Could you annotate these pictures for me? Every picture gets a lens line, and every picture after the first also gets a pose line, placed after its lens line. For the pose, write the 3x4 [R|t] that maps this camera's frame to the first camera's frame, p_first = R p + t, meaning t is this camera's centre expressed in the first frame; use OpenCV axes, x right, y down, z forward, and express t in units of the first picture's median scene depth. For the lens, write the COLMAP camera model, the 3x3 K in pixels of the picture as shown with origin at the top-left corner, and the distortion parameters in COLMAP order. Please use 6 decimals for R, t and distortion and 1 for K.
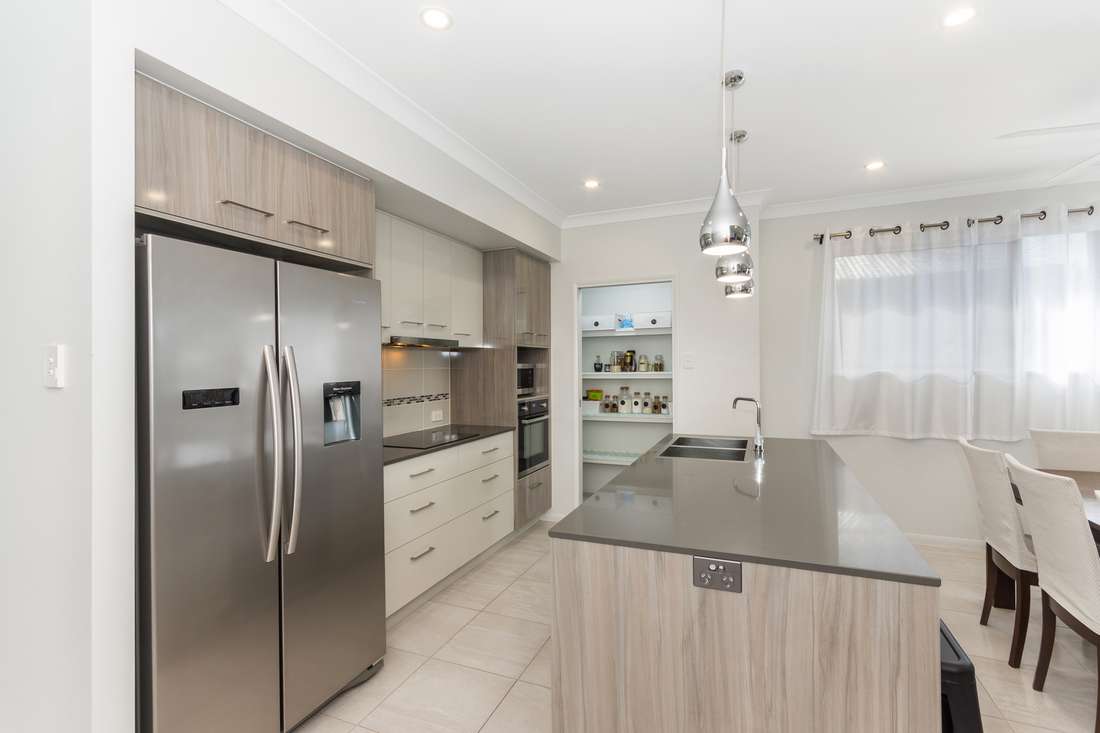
lens RADIAL K [[478.4, 0, 550.0], [0, 478.4, 366.5], [0, 0, 1]] dist [-0.000364, -0.000004]
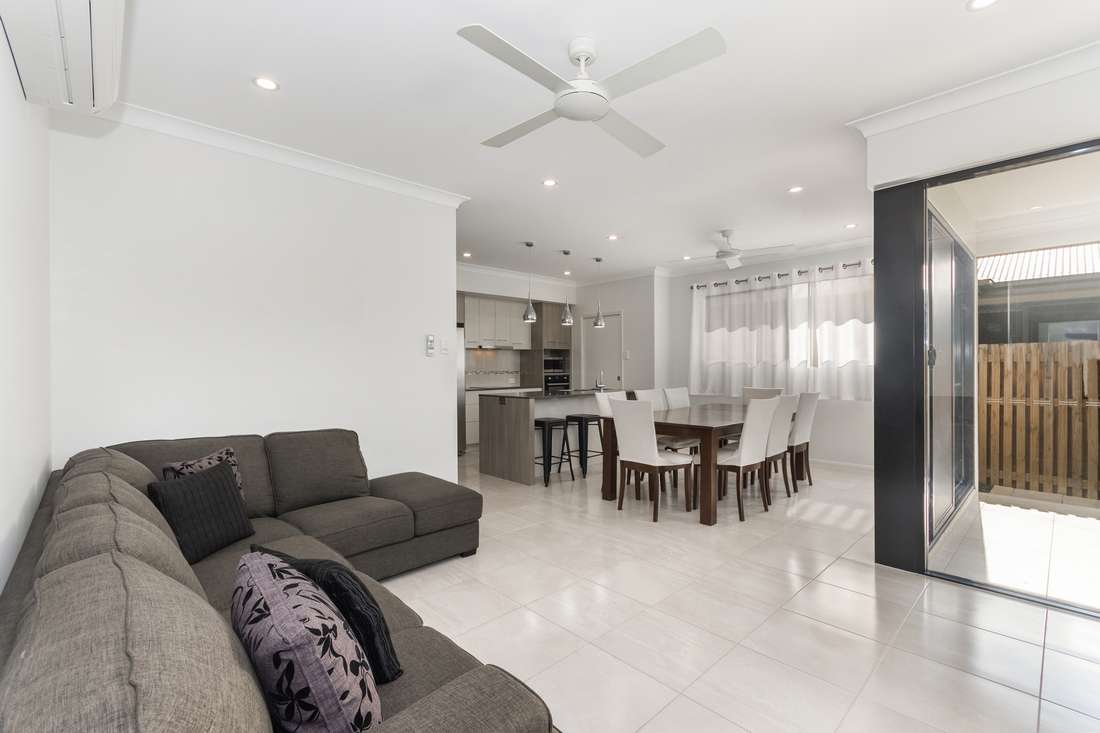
lens RADIAL K [[478.4, 0, 550.0], [0, 478.4, 366.5], [0, 0, 1]] dist [-0.000364, -0.000004]
pose [[0.915146, 0.000104, -0.403123, 0.811768], [-0.004410, 0.999943, -0.009753, 0.058397], [0.403099, 0.010703, 0.915094, -0.929216]]
